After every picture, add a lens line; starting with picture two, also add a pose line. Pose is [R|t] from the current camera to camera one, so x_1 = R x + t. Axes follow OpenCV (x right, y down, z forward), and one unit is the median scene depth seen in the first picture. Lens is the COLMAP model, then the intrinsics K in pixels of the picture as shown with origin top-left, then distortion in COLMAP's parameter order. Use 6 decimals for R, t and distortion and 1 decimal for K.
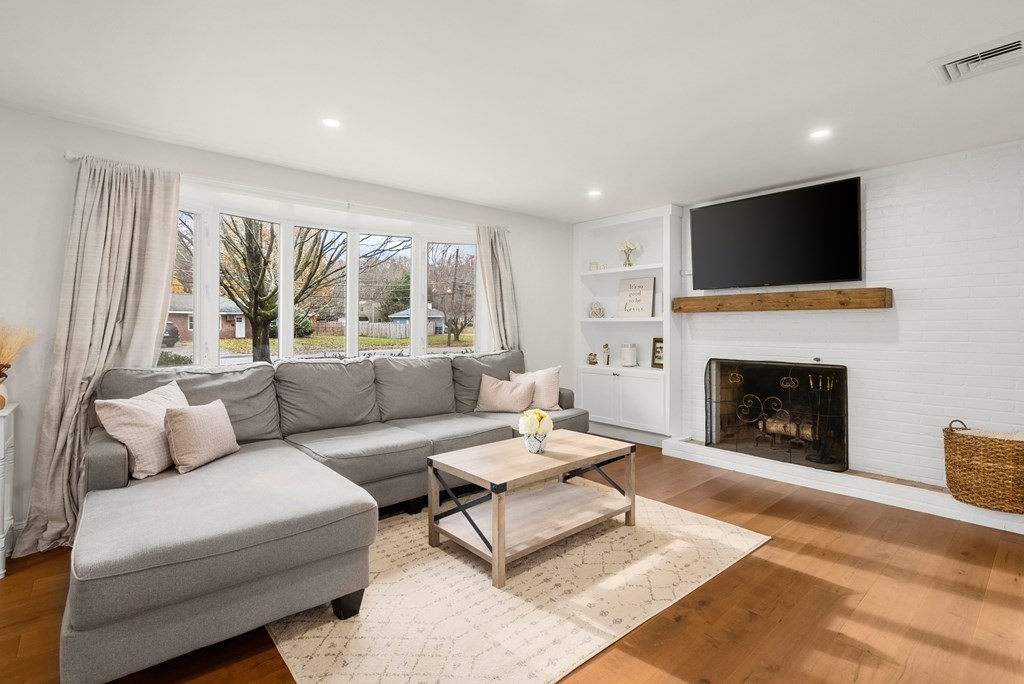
lens RADIAL K [[492.7, 0, 511.2], [0, 492.7, 325.6], [0, 0, 1]] dist [0.019782, -0.000034]
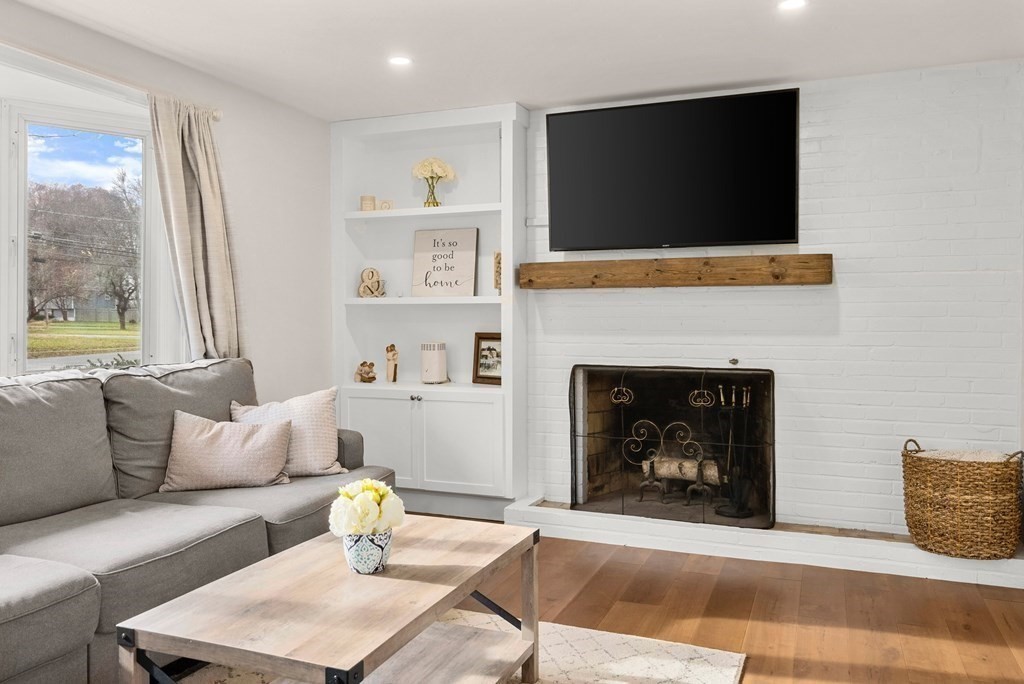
lens RADIAL K [[793.1, 0, 511.8], [0, 793.1, 328.6], [0, 0, 1]] dist [0.016984, 0.005095]
pose [[0.894933, -0.006001, 0.446160, -0.110585], [0.000514, 0.999923, 0.012418, 0.010401], [-0.446200, -0.010884, 0.894867, 0.176911]]
